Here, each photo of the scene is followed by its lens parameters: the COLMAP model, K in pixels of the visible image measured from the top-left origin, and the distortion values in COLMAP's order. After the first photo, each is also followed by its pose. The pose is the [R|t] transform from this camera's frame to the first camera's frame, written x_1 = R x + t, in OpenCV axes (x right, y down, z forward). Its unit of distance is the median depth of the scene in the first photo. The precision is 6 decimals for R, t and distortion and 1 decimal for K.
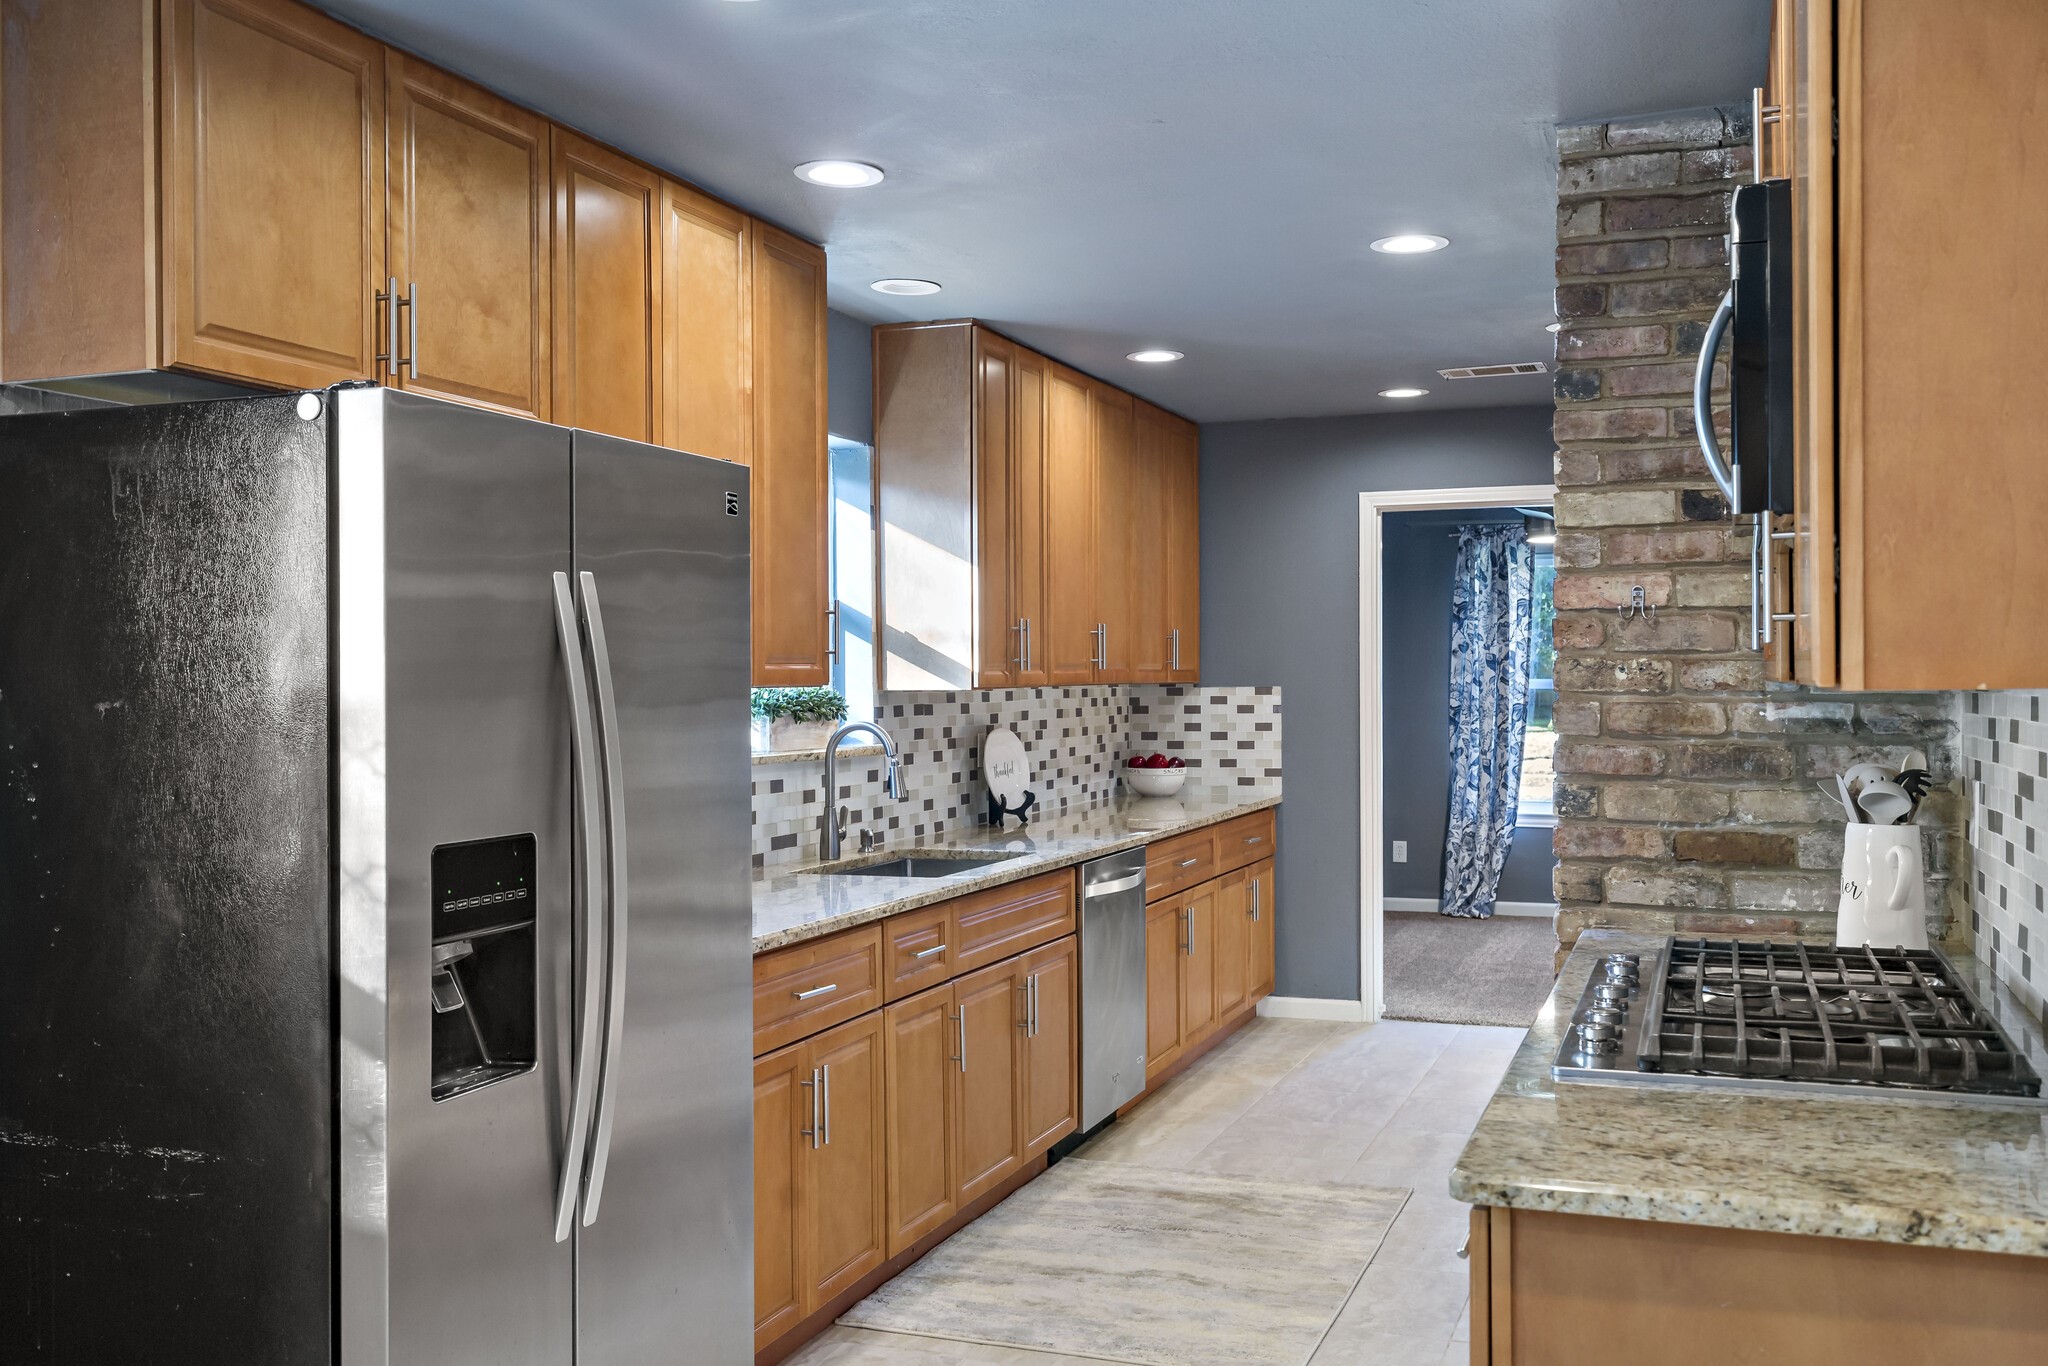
lens RADIAL K [[1871.6, 0, 1024.0], [0, 1871.6, 683.0], [0, 0, 1]] dist [0.013628, 0.004791]
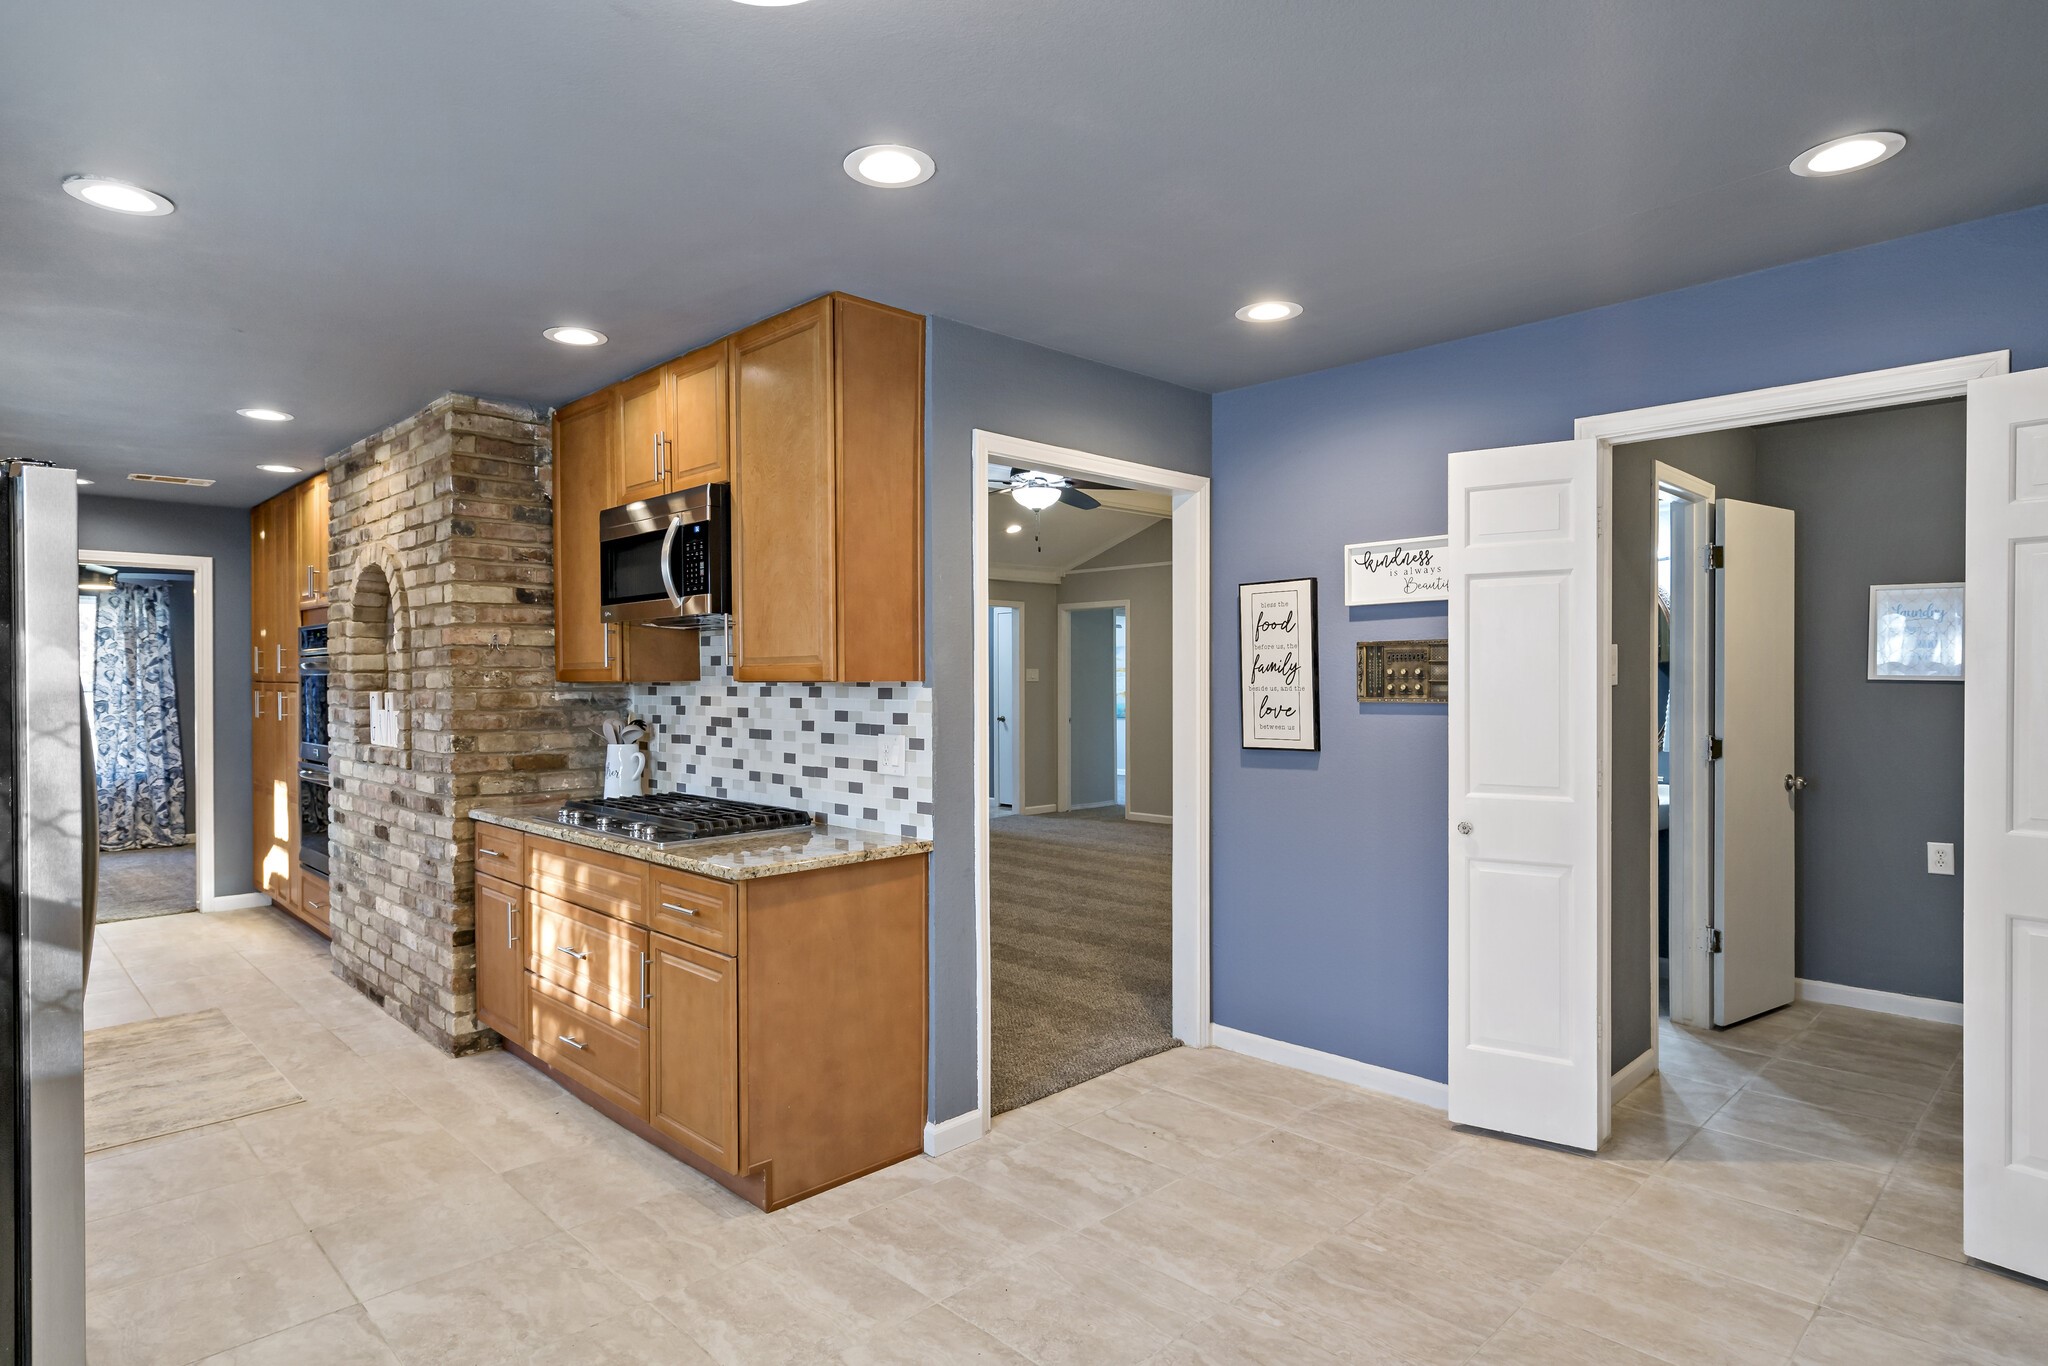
lens RADIAL K [[1105.9, 0, 1024.0], [0, 1105.9, 683.0], [0, 0, 1]] dist [-0.002193, 0.000432]
pose [[0.414477, -0.001885, 0.910058, -0.507203], [0.005611, 0.999984, -0.000484, 0.003918], [-0.910043, 0.005307, 0.414481, 0.003900]]
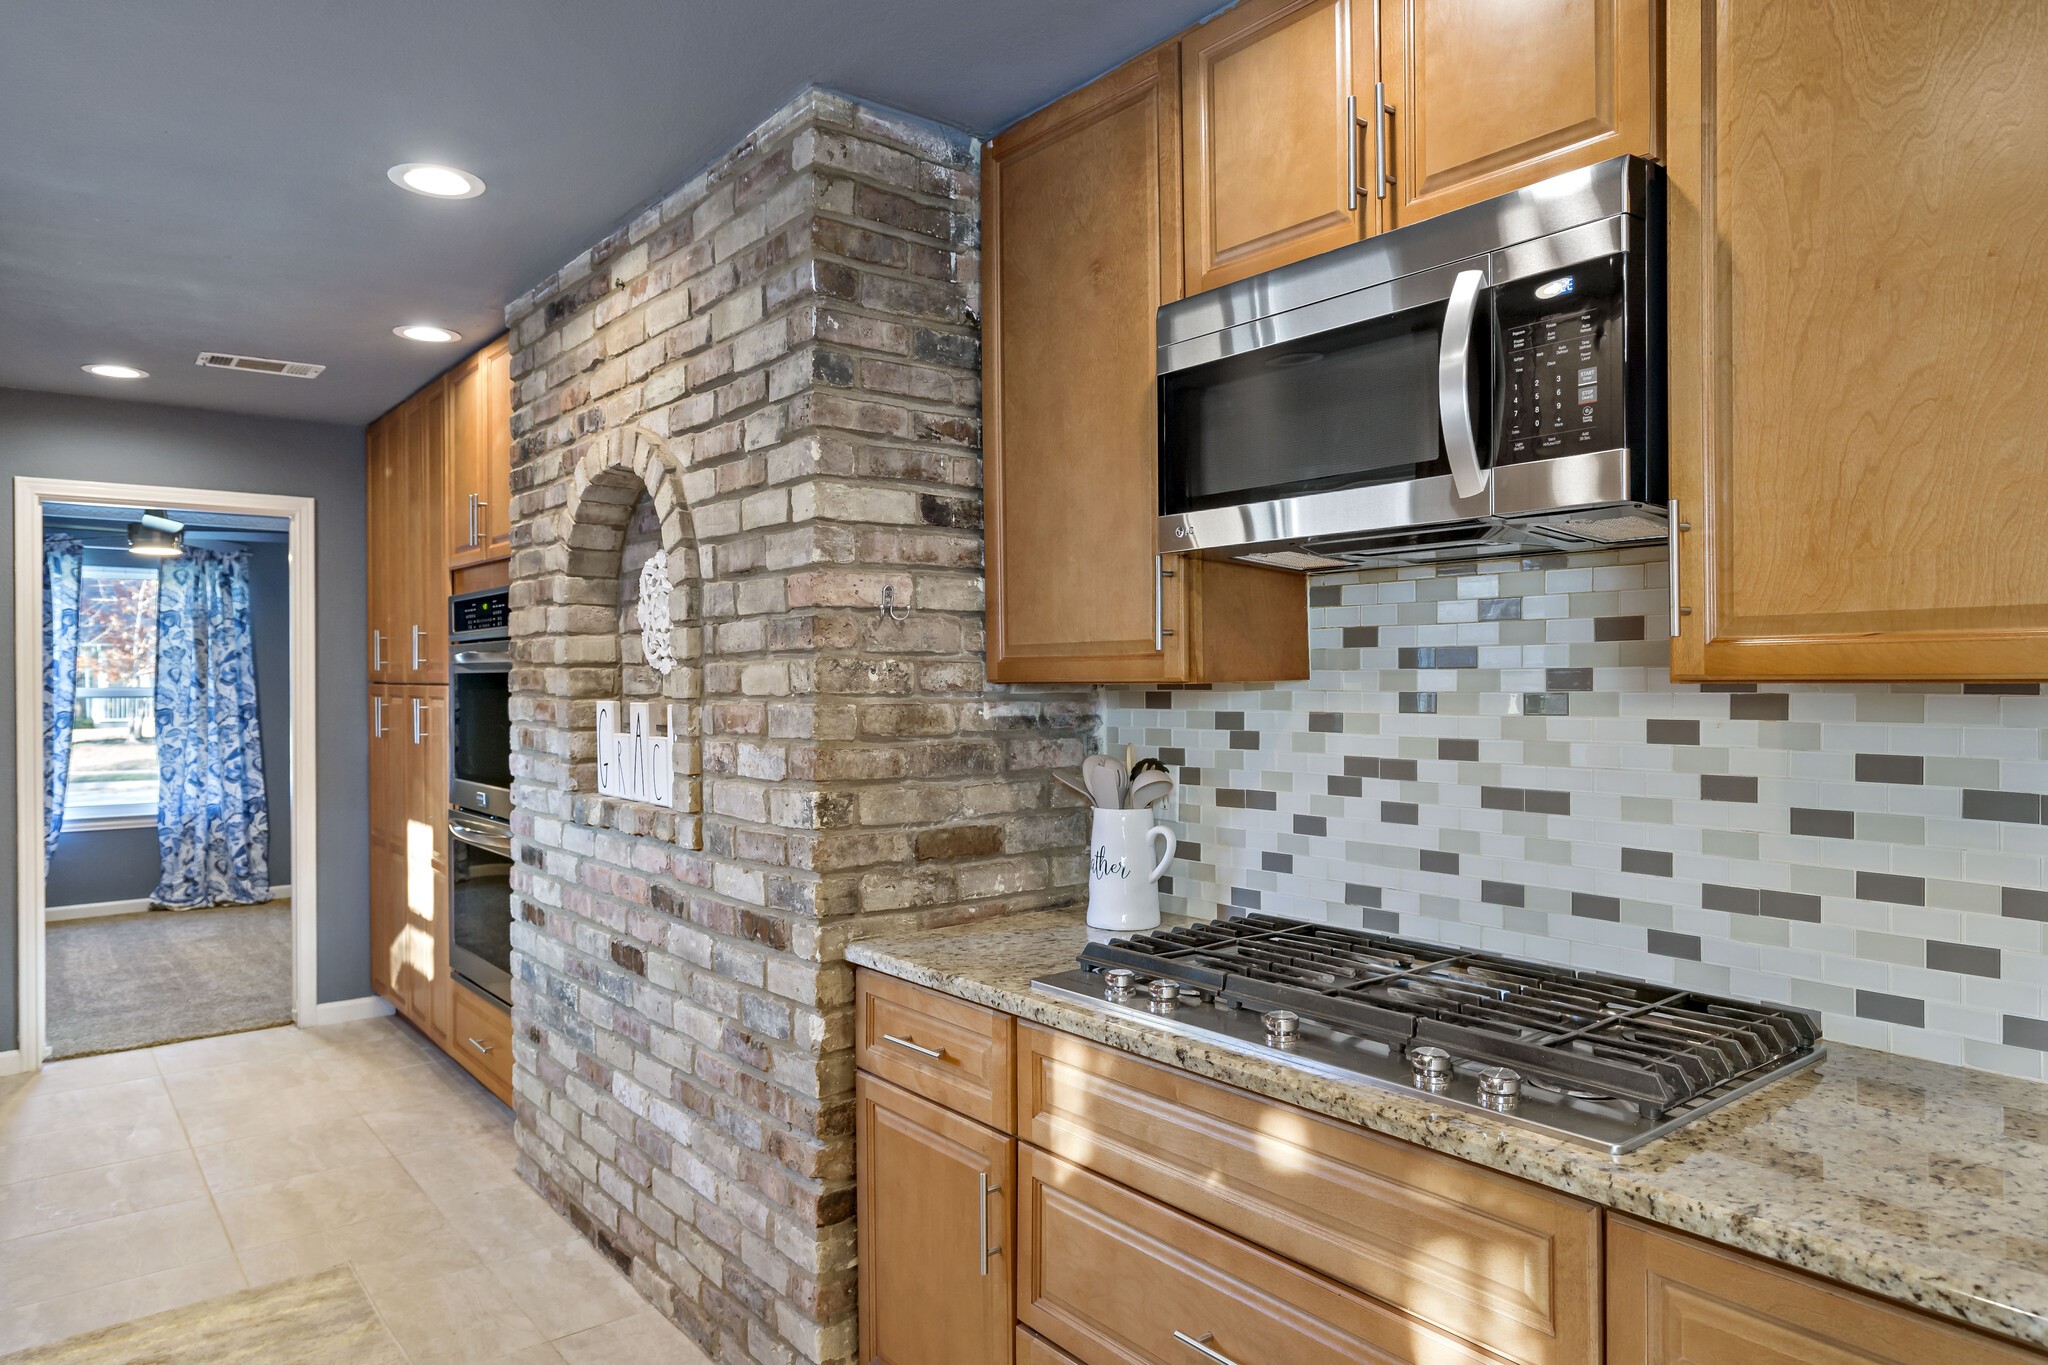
lens RADIAL K [[1285.4, 0, 1024.0], [0, 1285.4, 682.5], [0, 0, 1]] dist [0.004344, 0.000383]
pose [[0.512573, -0.001569, 0.858642, -0.214223], [0.006692, 0.999975, -0.002168, 0.000894], [-0.858618, 0.006858, 0.512570, 0.593924]]
